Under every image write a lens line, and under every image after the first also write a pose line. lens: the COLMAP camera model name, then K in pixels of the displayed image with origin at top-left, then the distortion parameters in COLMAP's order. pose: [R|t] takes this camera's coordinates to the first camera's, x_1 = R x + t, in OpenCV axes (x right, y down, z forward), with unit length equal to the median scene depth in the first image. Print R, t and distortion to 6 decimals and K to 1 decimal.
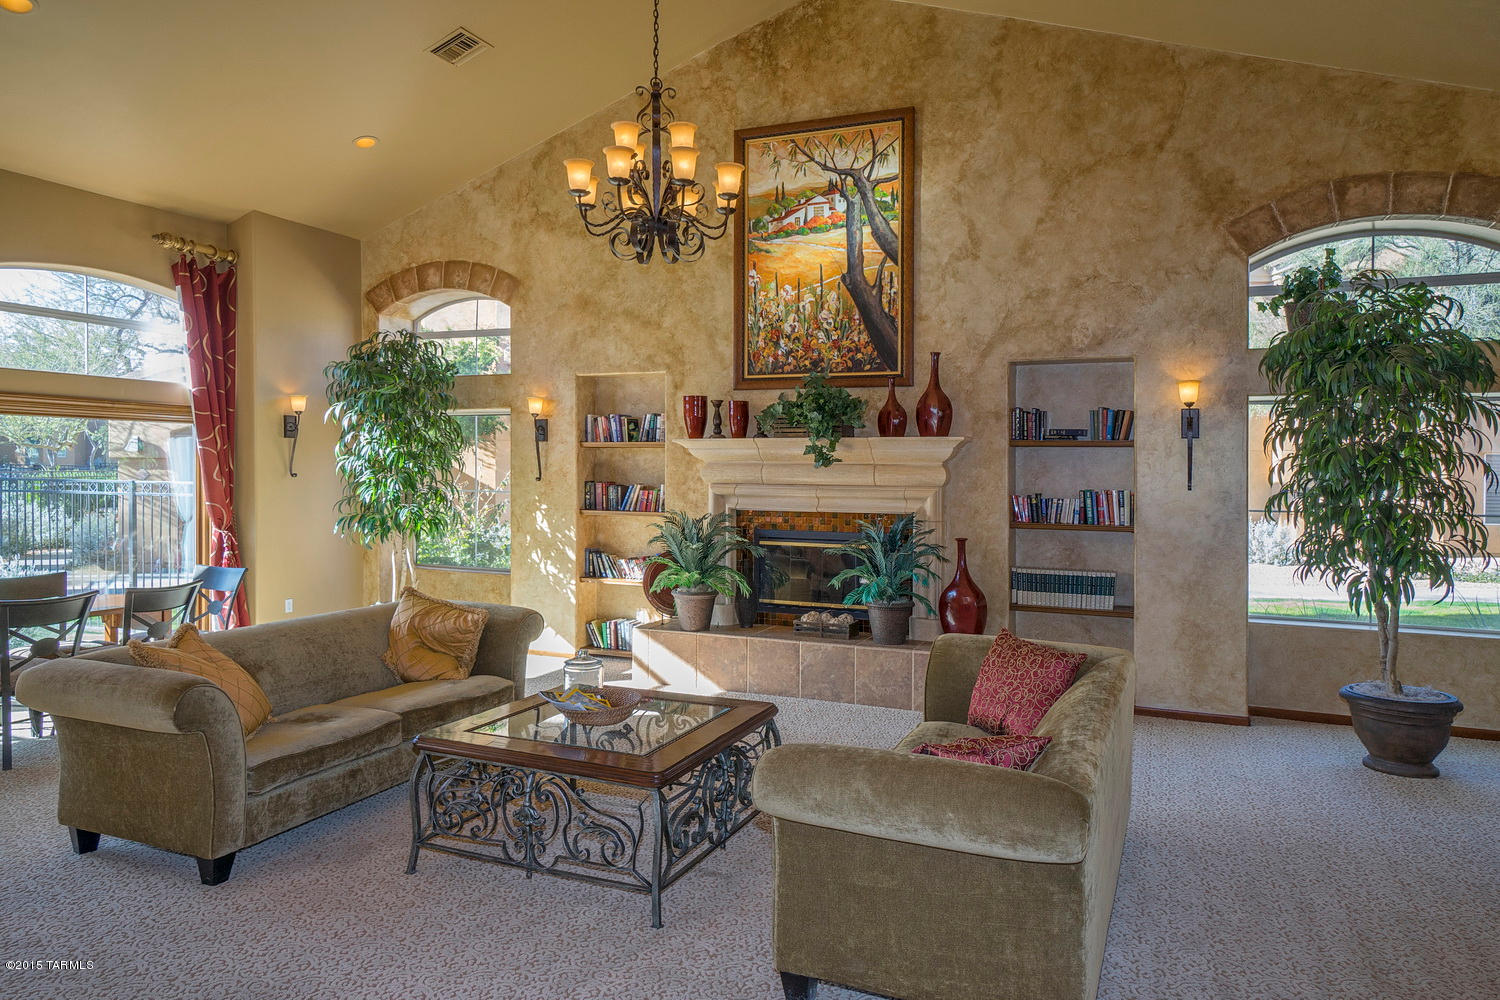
lens RADIAL K [[981.3, 0, 747.5], [0, 981.3, 467.0], [0, 0, 1]] dist [-0.004099, 0.001423]
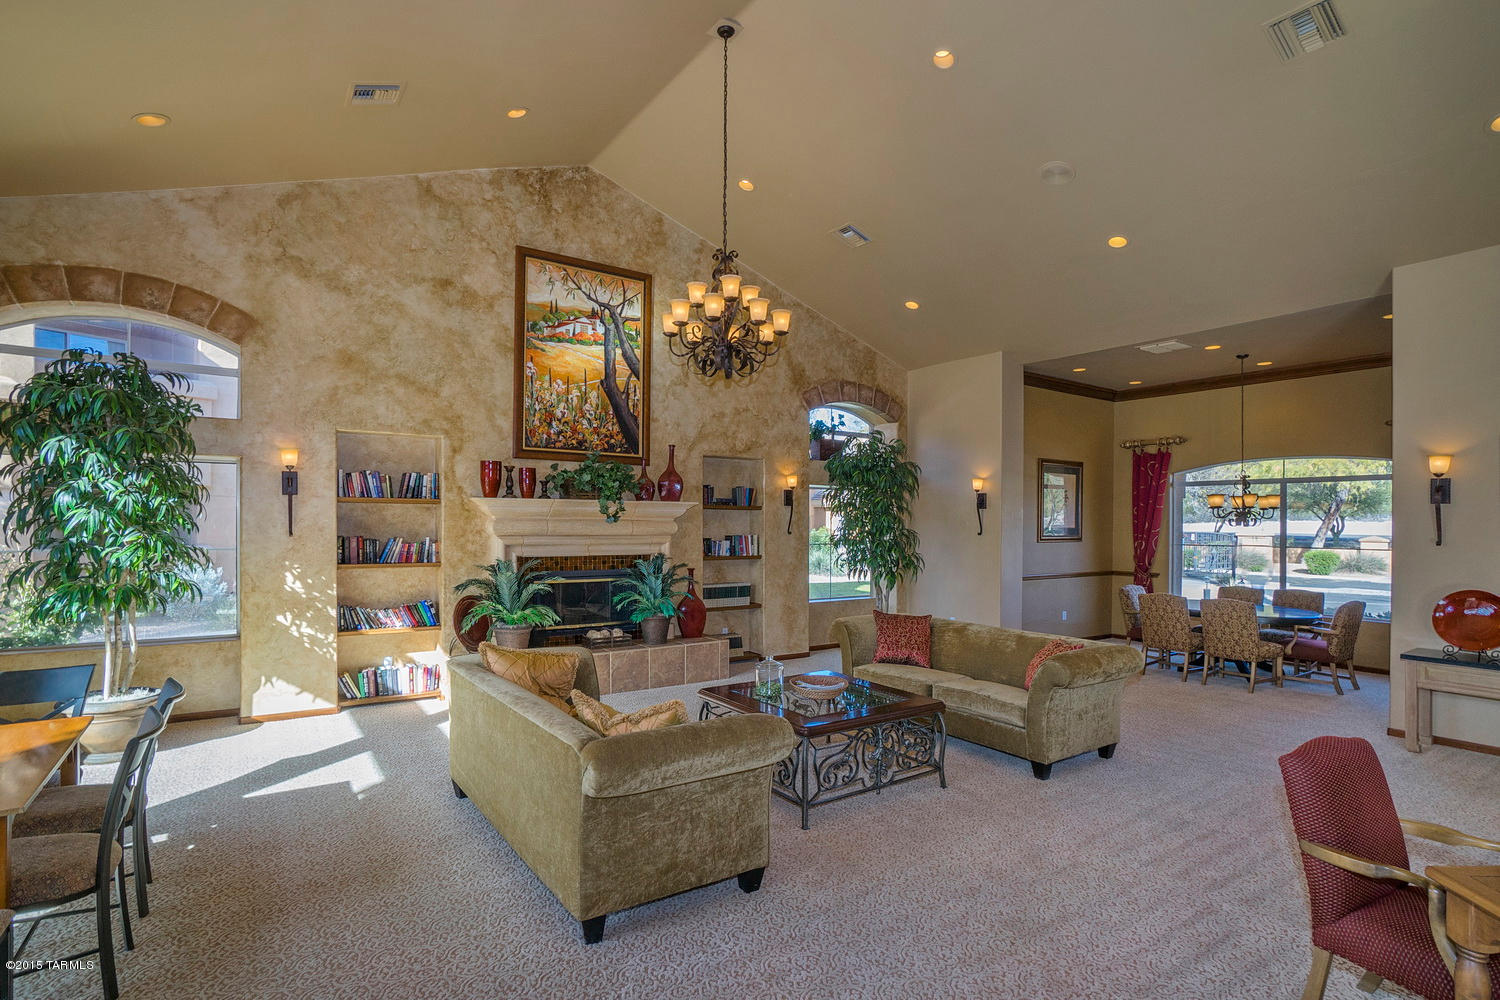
lens RADIAL K [[737.0, 0, 749.6], [0, 737.0, 522.1], [0, 0, 1]] dist [-0.062638, 0.025373]
pose [[0.527611, -0.002706, 0.849482, -0.644774], [-0.003290, 0.999981, 0.005228, -0.005346], [-0.849480, -0.005554, 0.527592, 0.284409]]
